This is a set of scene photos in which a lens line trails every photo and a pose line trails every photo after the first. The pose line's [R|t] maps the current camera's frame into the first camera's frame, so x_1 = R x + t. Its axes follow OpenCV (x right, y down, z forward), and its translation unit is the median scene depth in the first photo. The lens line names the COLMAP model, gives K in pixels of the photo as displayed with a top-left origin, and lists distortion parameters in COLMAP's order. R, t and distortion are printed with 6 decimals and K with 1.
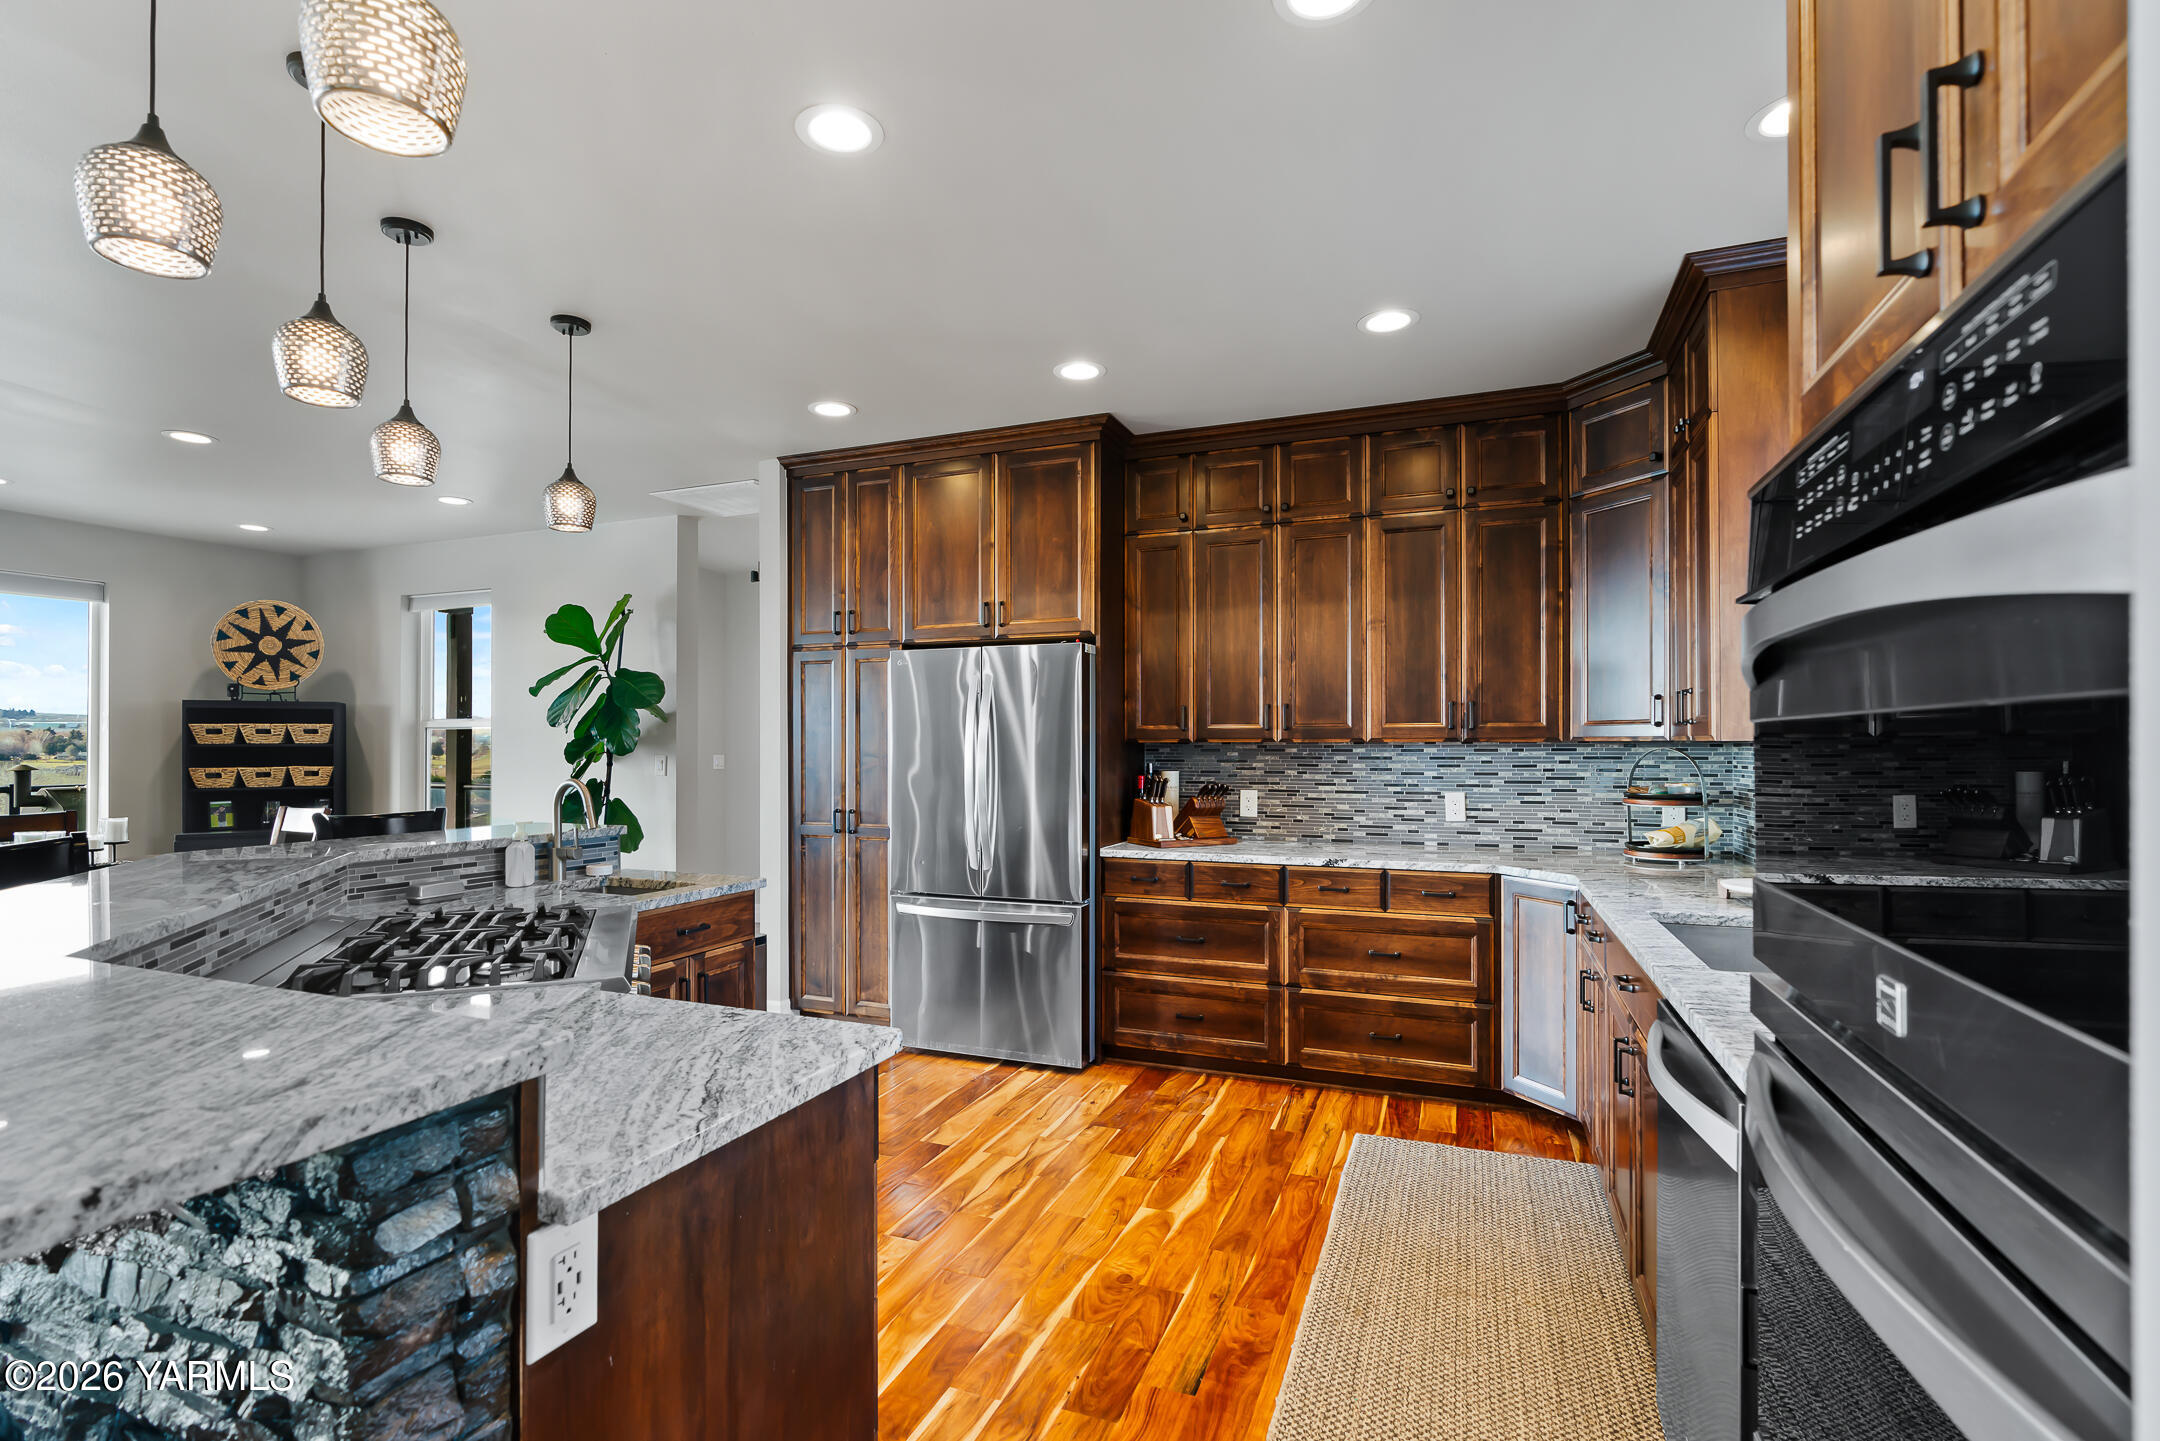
lens RADIAL K [[991.5, 0, 1066.3], [0, 991.5, 743.7], [0, 0, 1]] dist [-0.022363, 0.008589]
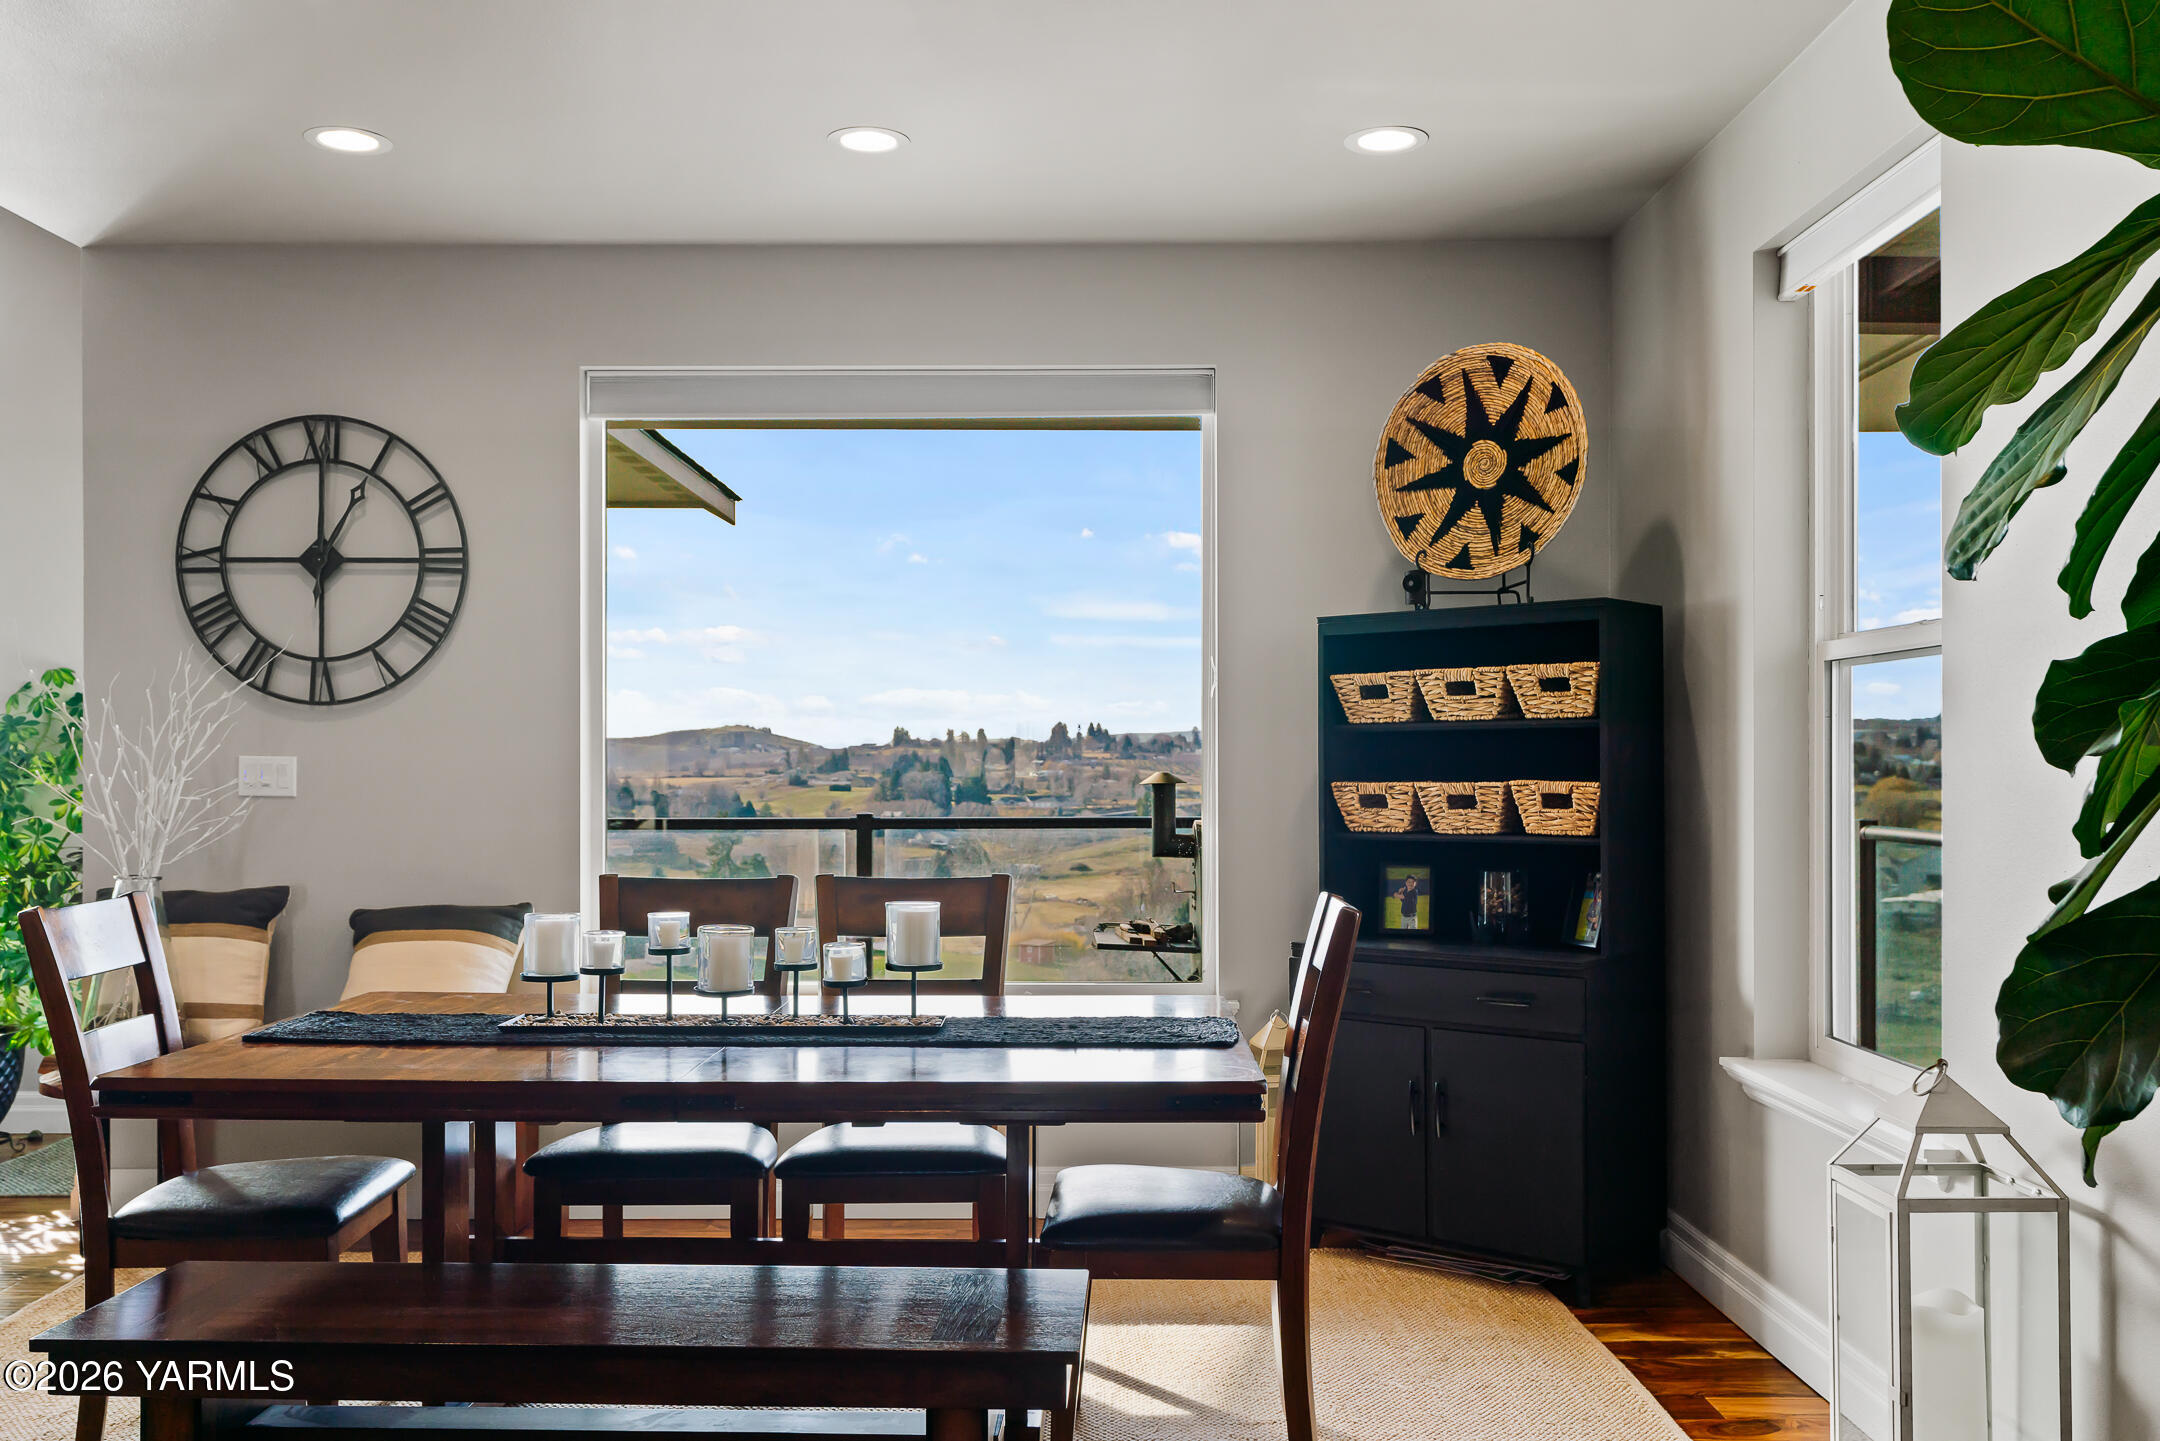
lens RADIAL K [[1844.3, 0, 1080.3], [0, 1844.3, 741.9], [0, 0, 1]] dist [-0.001210, -0.010329]
pose [[0.372804, -0.011865, -0.927834, -0.312126], [0.003106, 0.999929, -0.011539, 0.024014], [0.927905, 0.001421, 0.372814, 0.888077]]
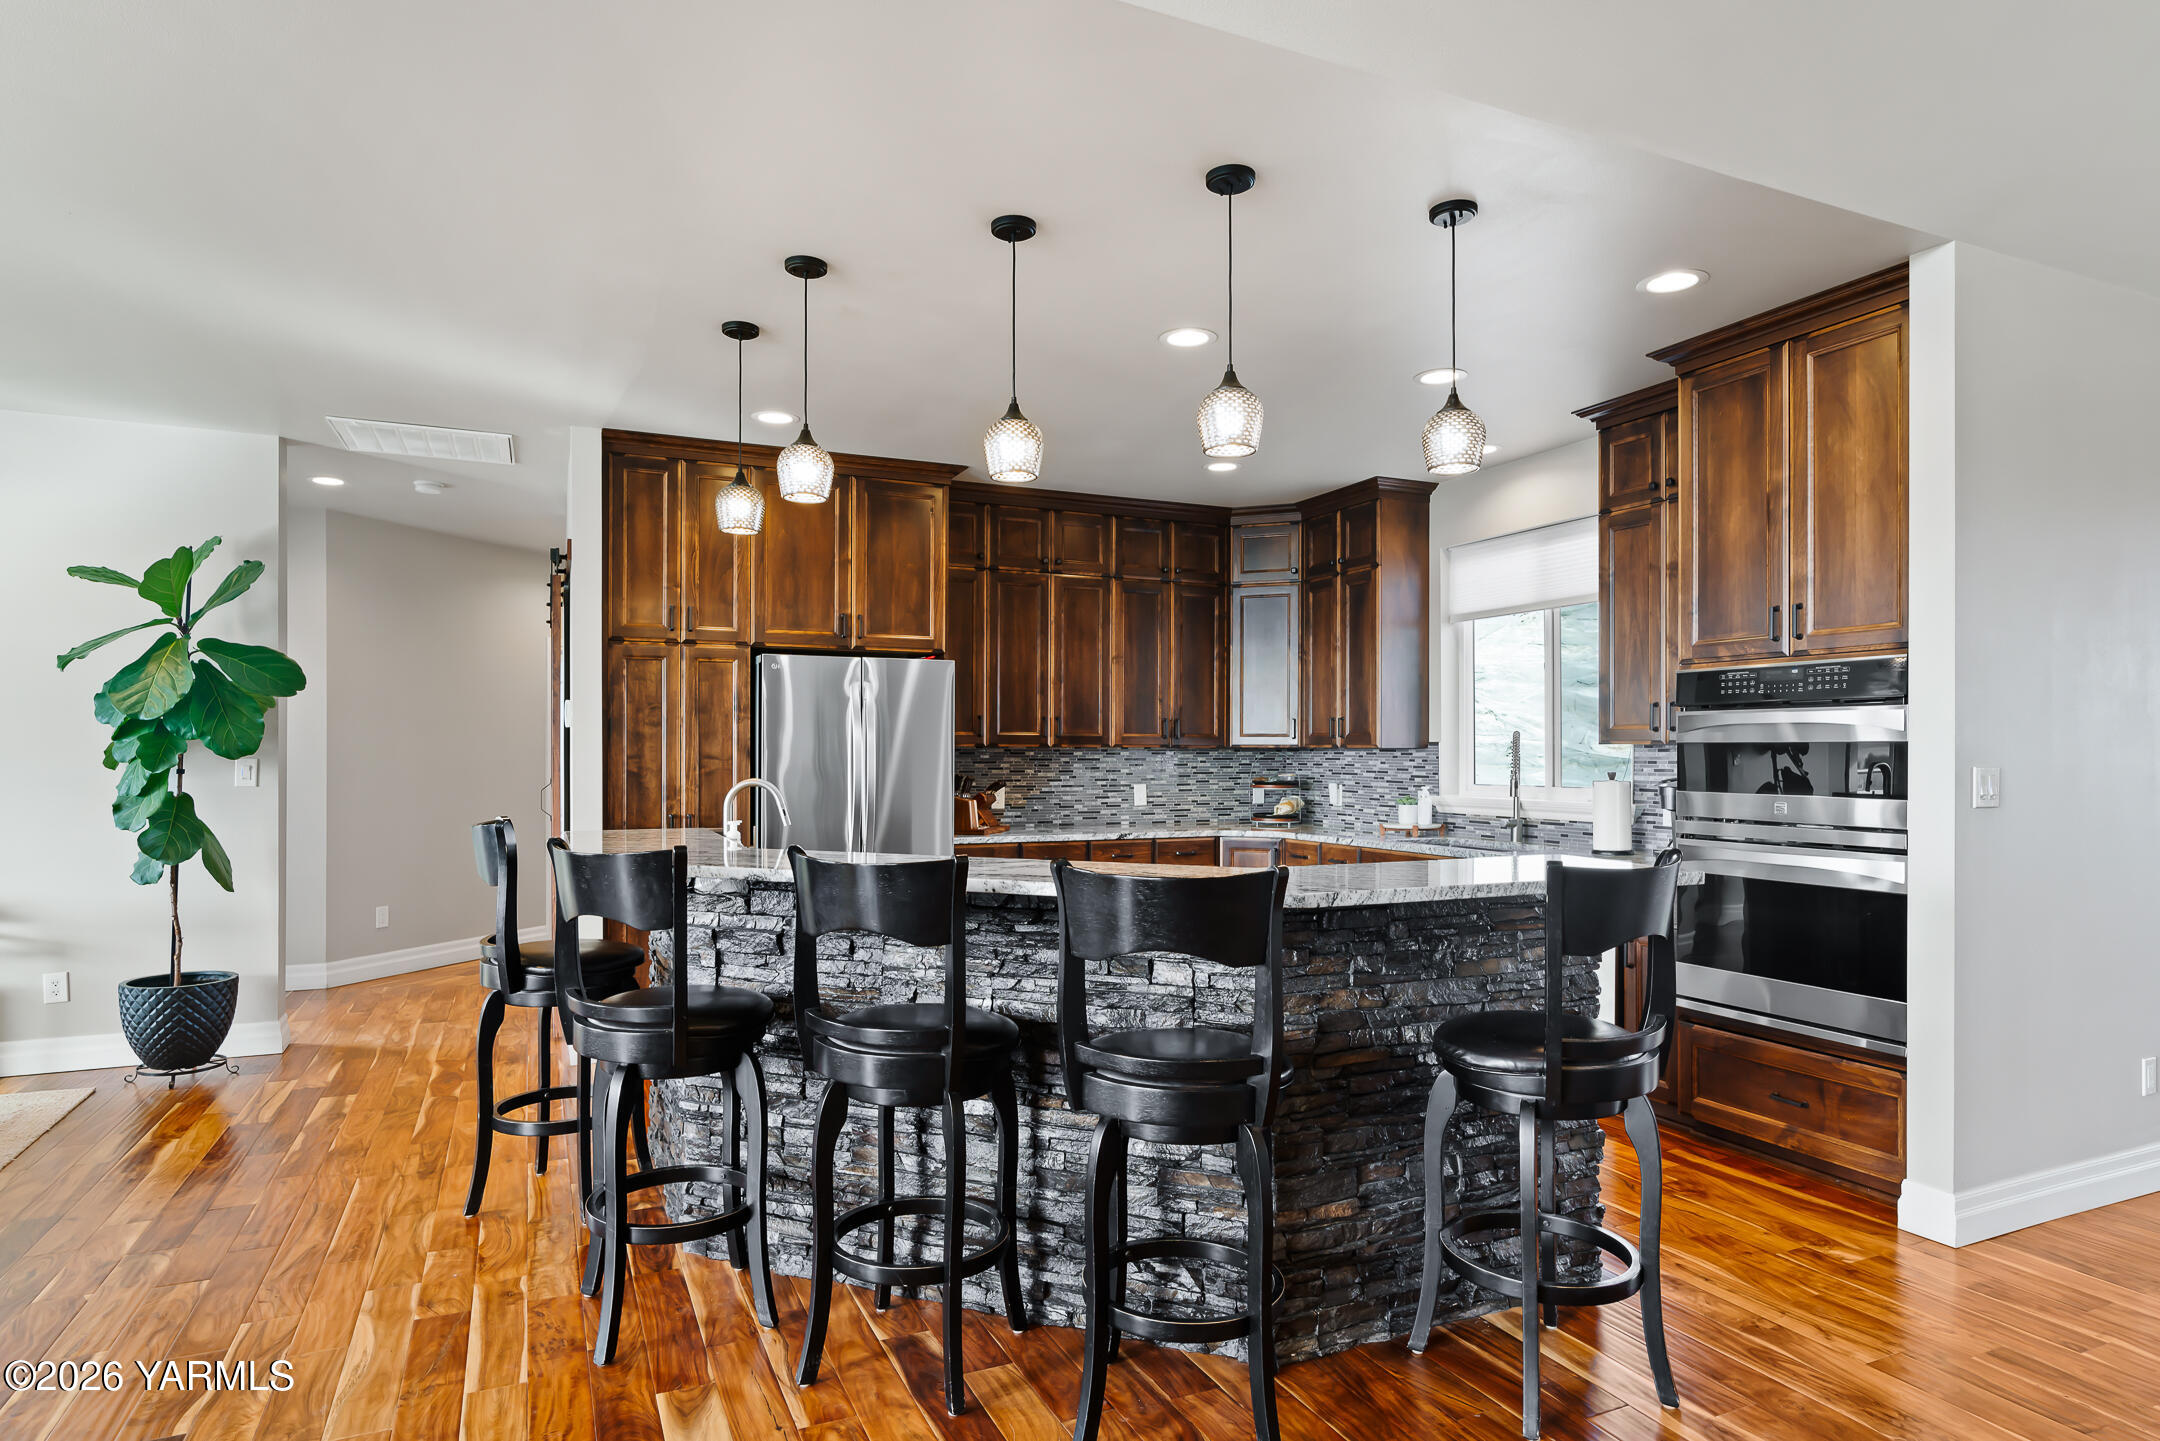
lens RADIAL K [[1192.6, 0, 1075.8], [0, 1192.6, 741.4], [0, 0, 1]] dist [0.003008, 0.000676]
pose [[0.695730, 0.009441, 0.718241, -0.839377], [-0.004844, 0.999953, -0.008452, 0.004460], [-0.718287, 0.002401, 0.695743, -0.078247]]
